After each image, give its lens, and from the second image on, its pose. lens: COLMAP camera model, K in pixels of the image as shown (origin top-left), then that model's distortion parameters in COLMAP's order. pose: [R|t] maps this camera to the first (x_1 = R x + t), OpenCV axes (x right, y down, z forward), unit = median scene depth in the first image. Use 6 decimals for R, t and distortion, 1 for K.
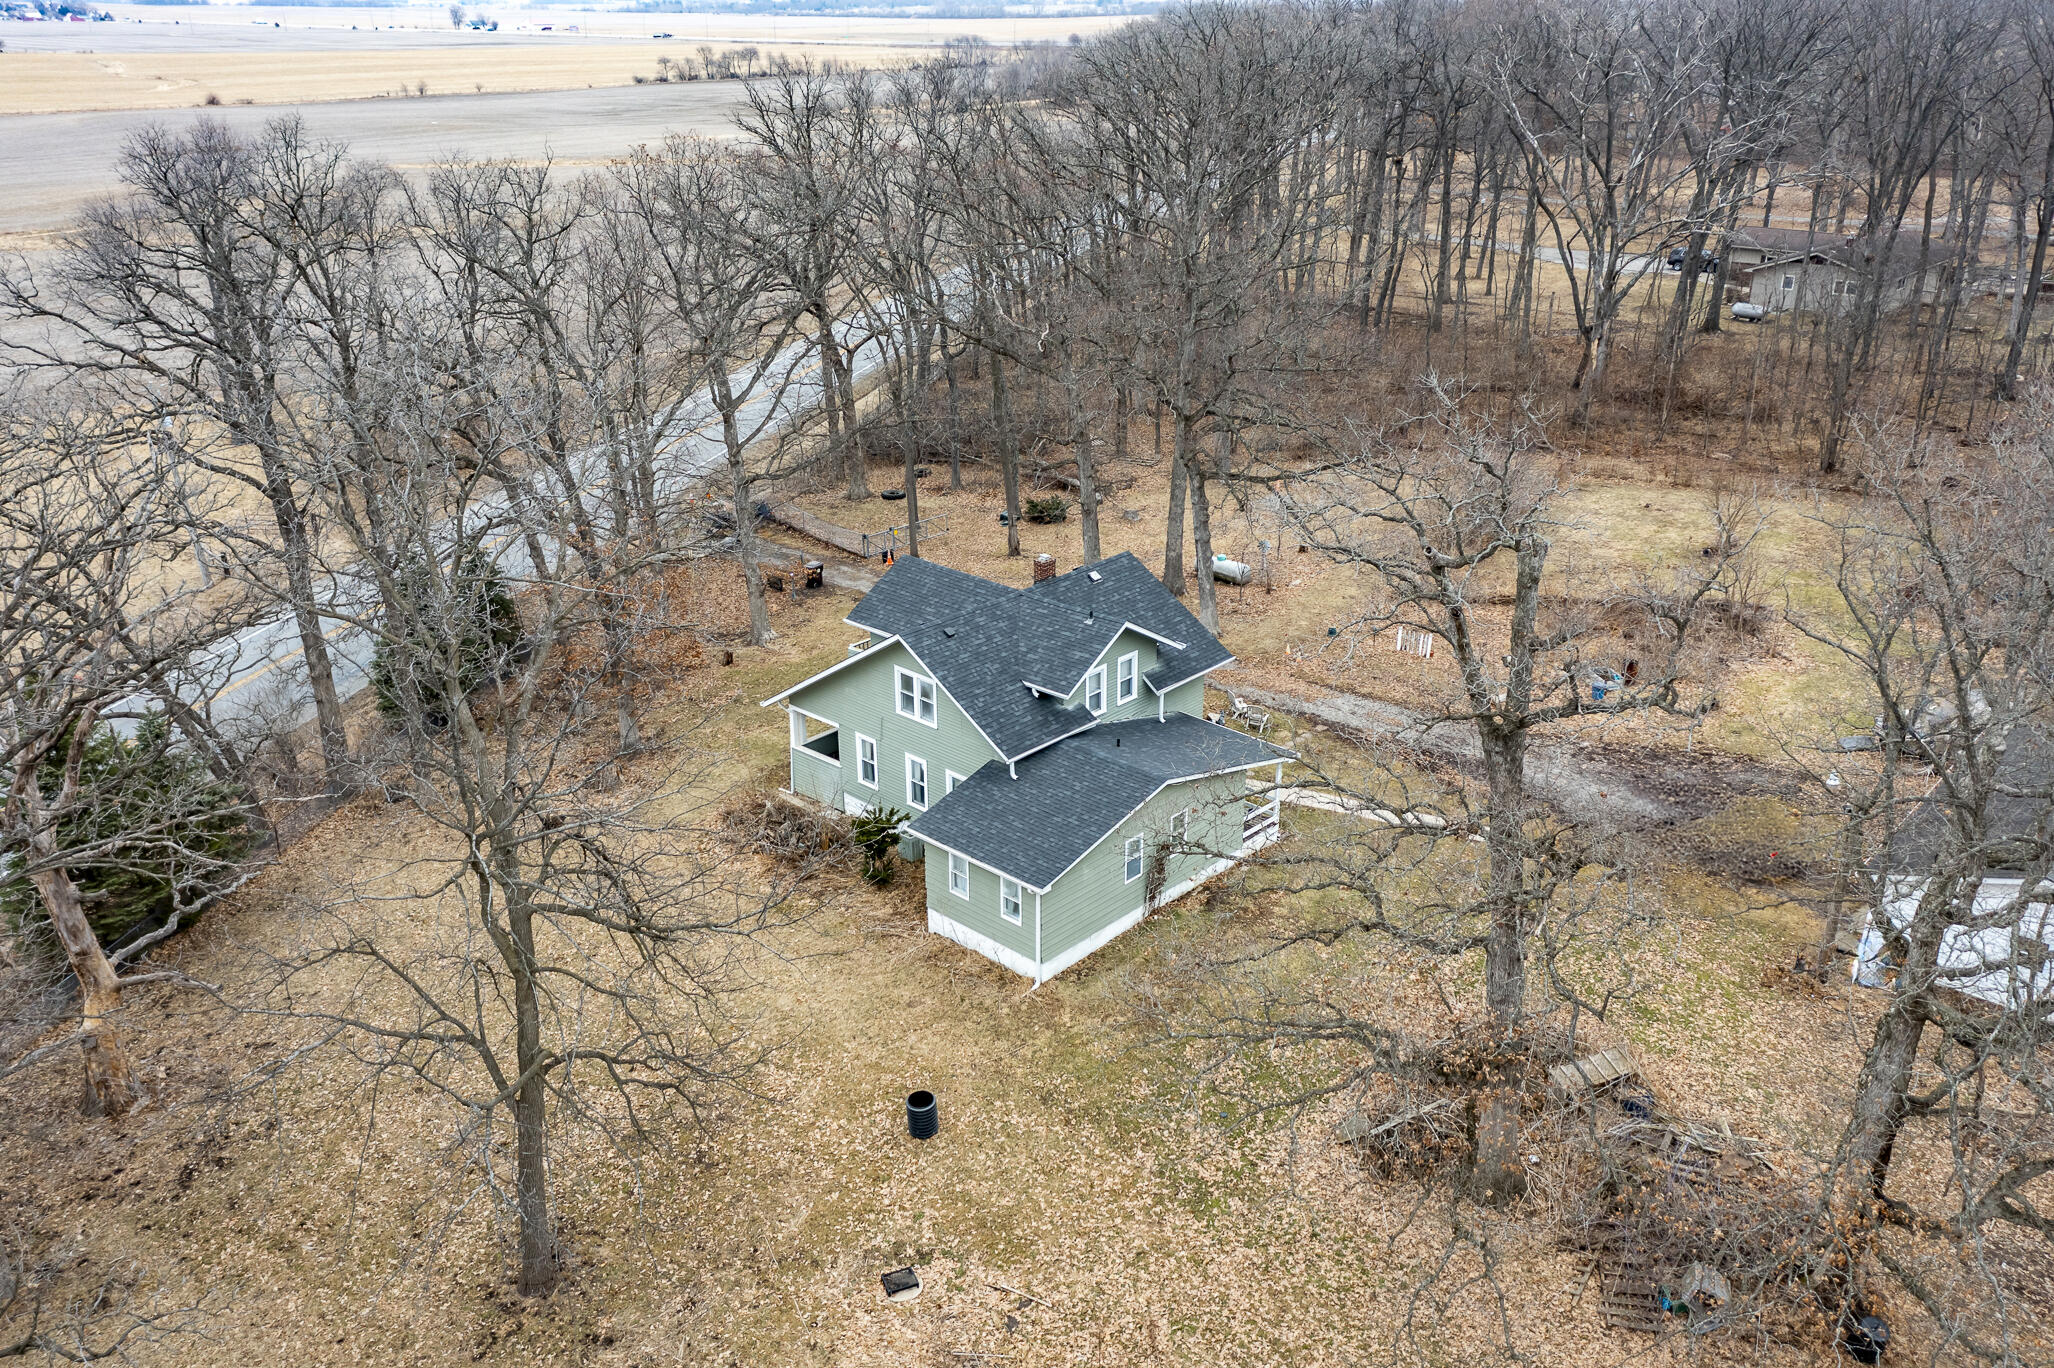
lens RADIAL K [[1618.1, 0, 1027.0], [0, 1618.1, 684.0], [0, 0, 1]] dist [0.007983, 0.009675]
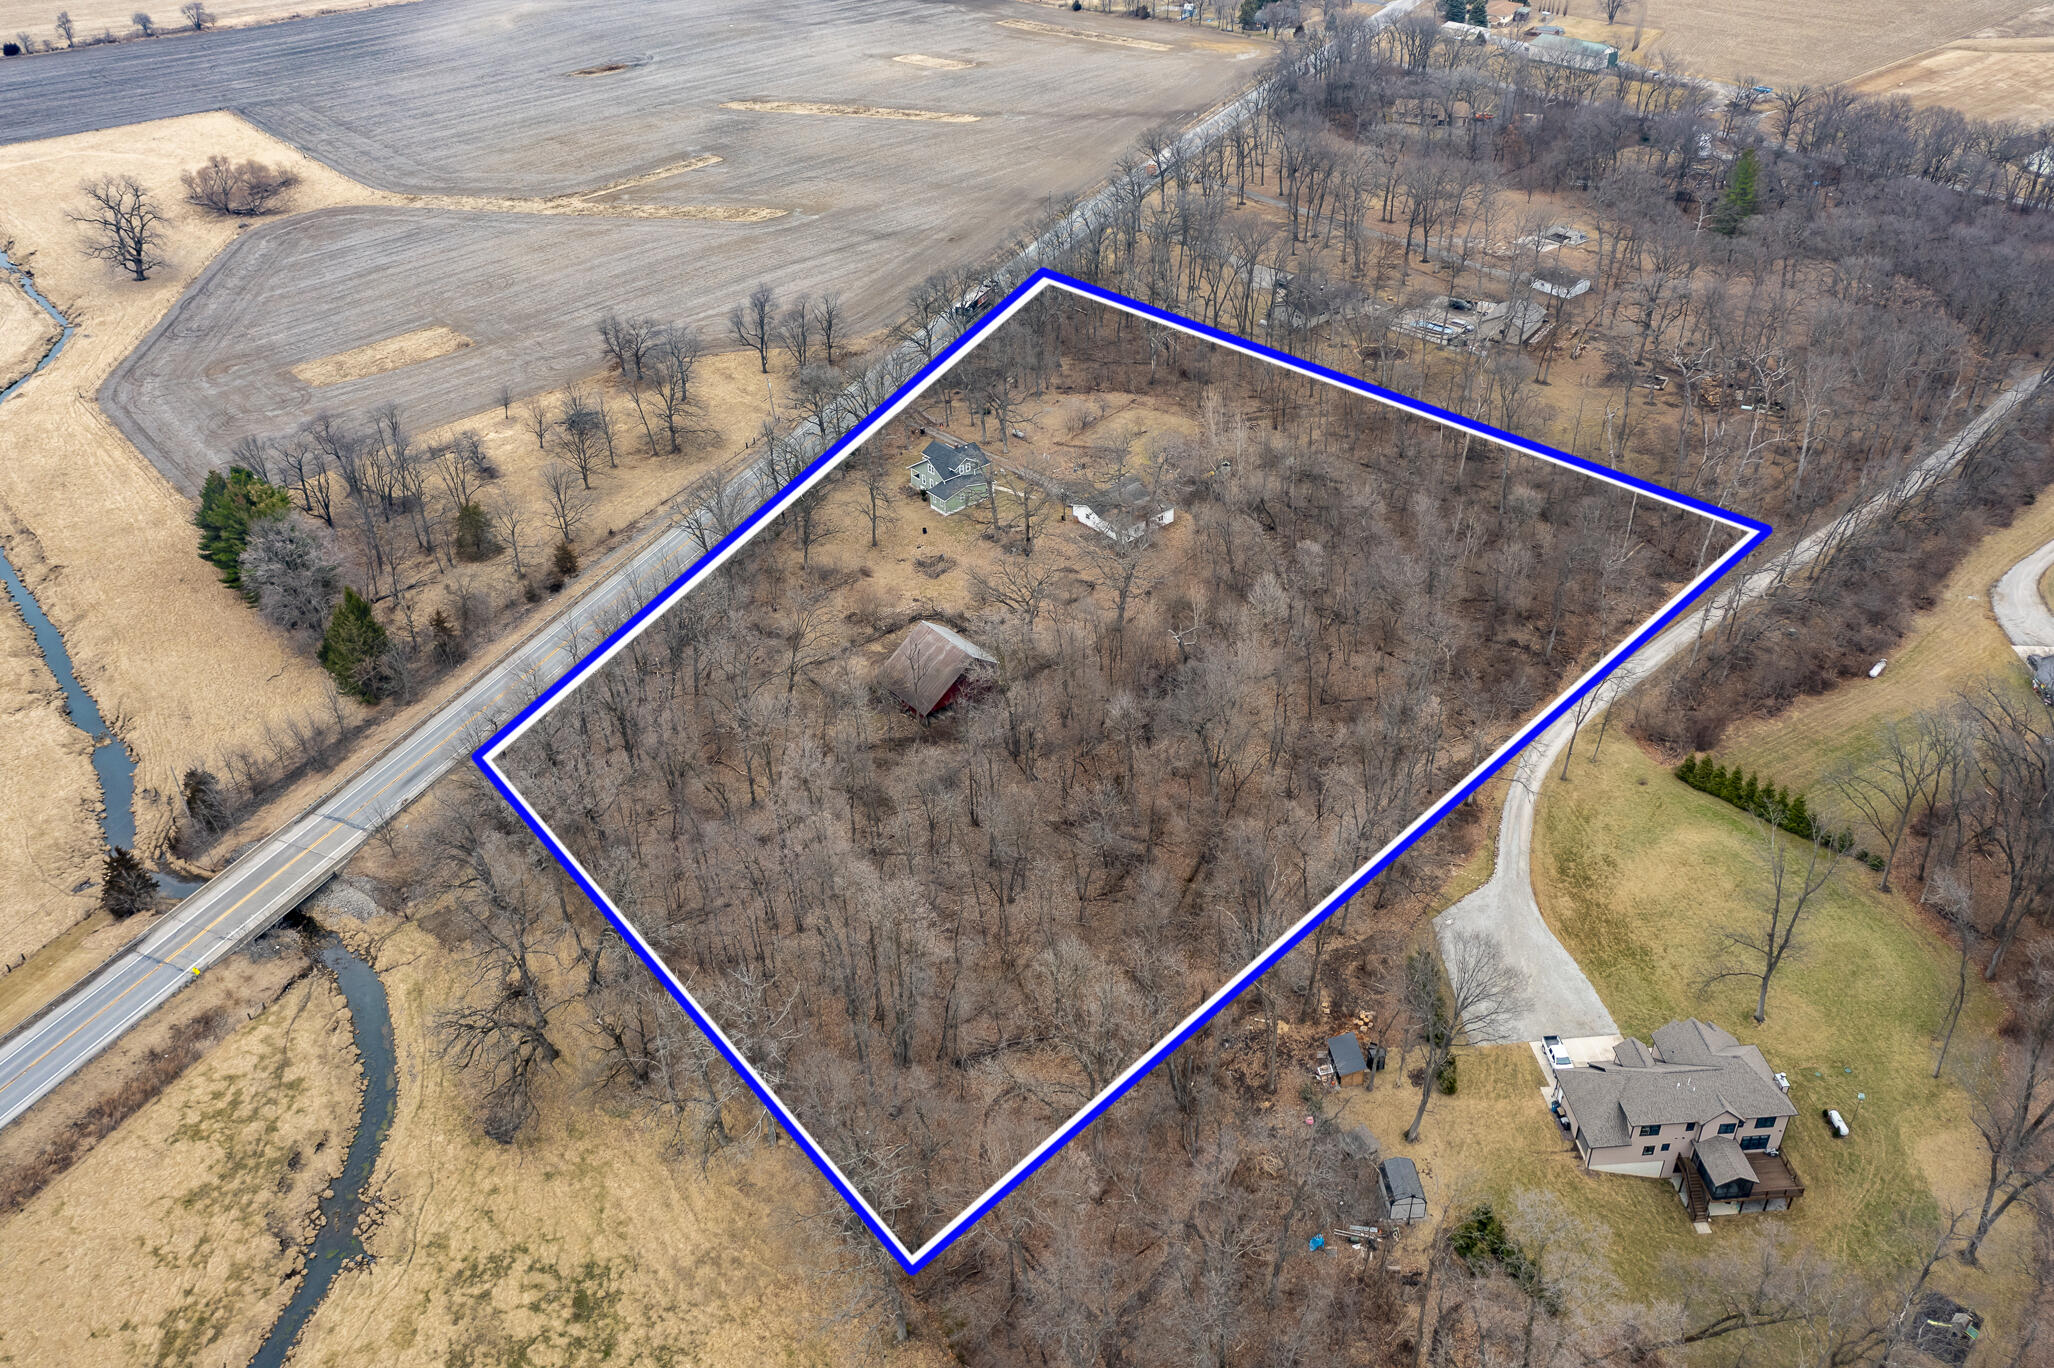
lens RADIAL K [[1618.1, 0, 1027.0], [0, 1618.1, 684.0], [0, 0, 1]] dist [0.007983, 0.009675]
pose [[0.993046, 0.063180, -0.099334, 0.952106], [-0.041504, 0.977499, 0.206815, -0.481488], [0.110165, -0.201255, 0.973324, -5.076215]]
